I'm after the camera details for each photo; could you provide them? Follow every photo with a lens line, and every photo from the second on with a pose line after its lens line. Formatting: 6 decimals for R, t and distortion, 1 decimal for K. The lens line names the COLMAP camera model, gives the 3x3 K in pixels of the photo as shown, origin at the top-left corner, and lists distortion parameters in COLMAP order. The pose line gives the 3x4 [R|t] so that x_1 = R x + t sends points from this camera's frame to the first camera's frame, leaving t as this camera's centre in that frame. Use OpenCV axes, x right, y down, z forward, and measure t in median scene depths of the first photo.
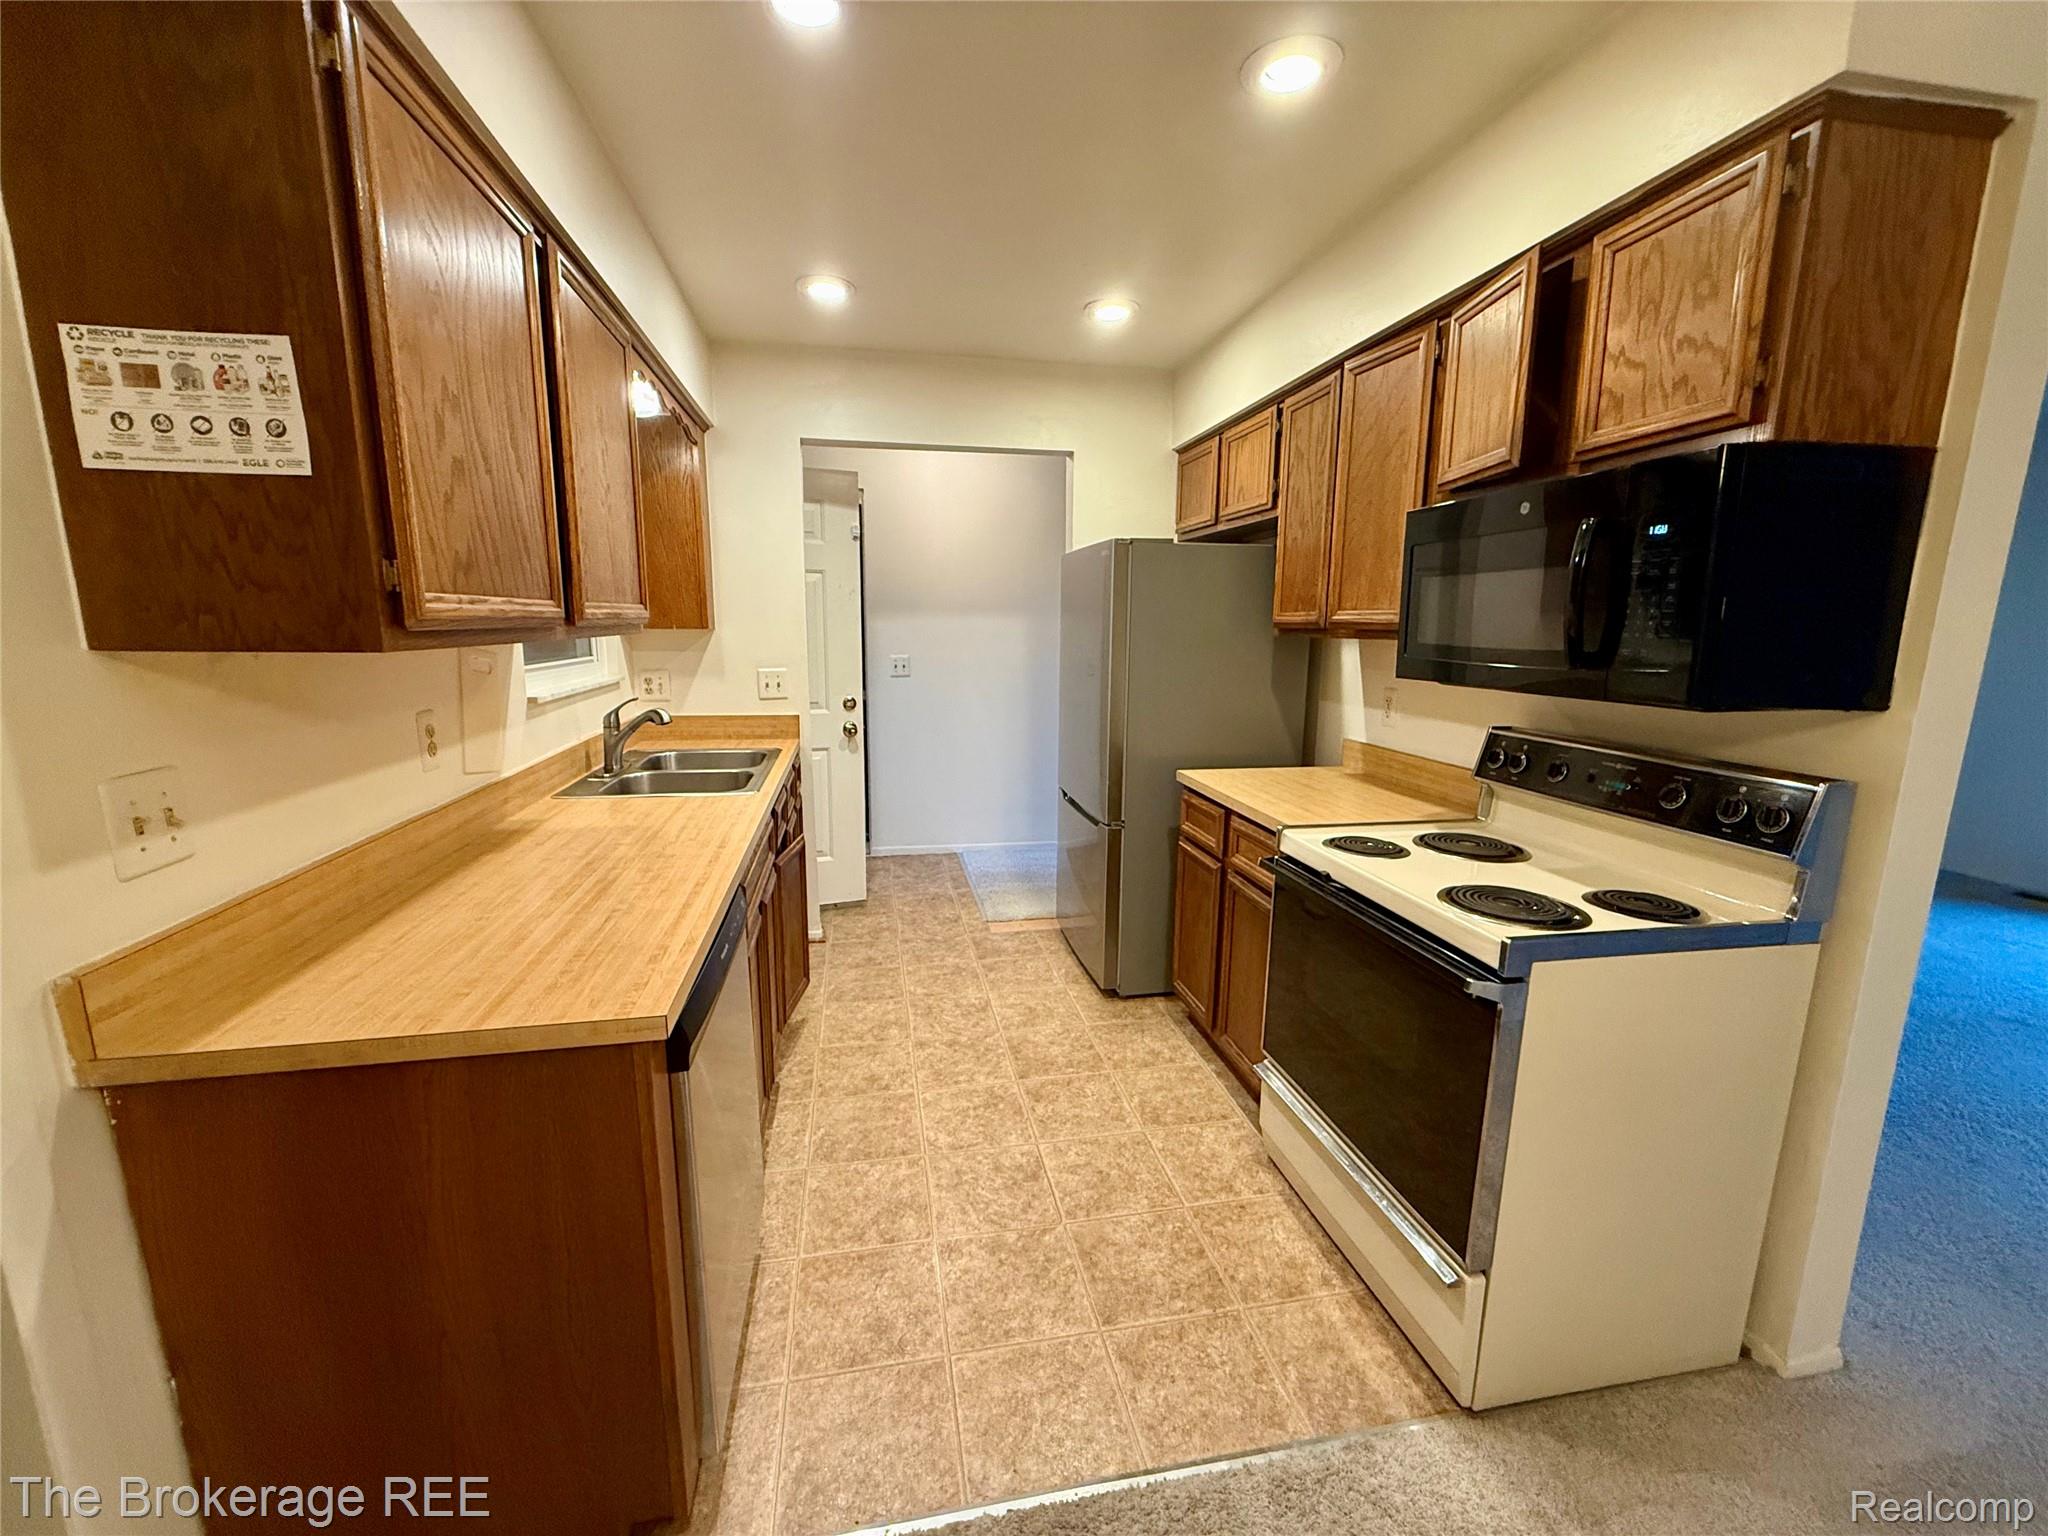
lens RADIAL K [[819.2, 0, 1018.4], [0, 819.2, 772.5], [0, 0, 1]] dist [-0.001355, -0.000075]
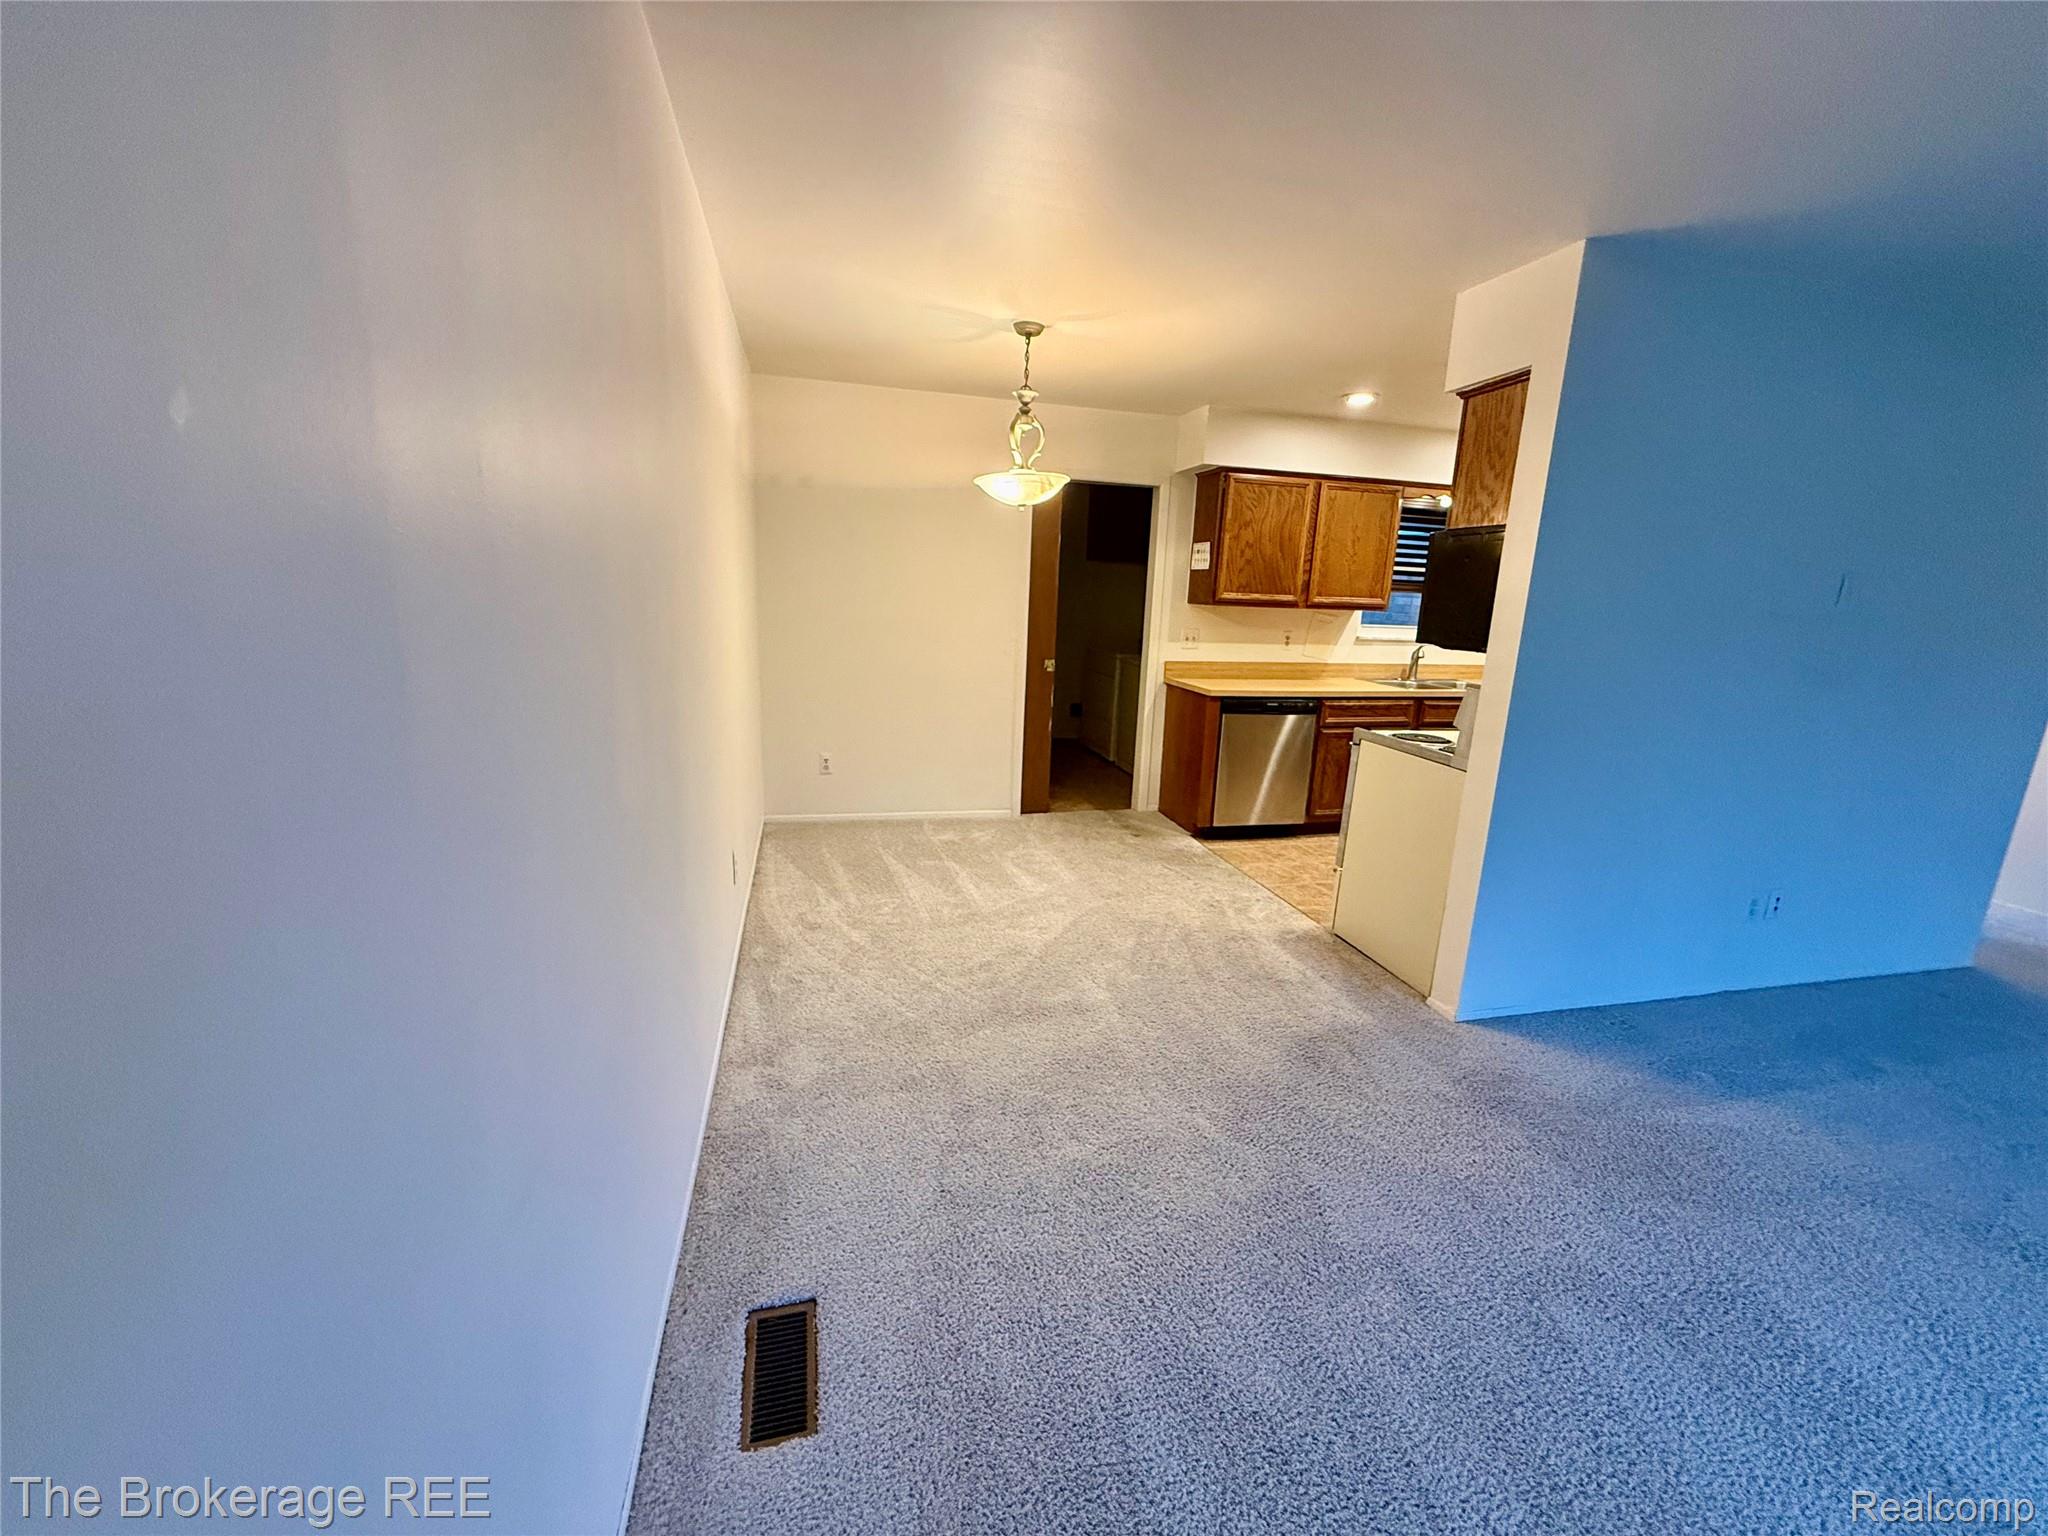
lens RADIAL K [[819.2, 0, 1021.5], [0, 819.2, 769.4], [0, 0, 1]] dist [-0.001355, -0.000075]
pose [[0.059967, 0.212434, -0.975334, 3.316516], [-0.220104, 0.955857, 0.194659, 0.063928], [0.973632, 0.203002, 0.104077, -0.293352]]
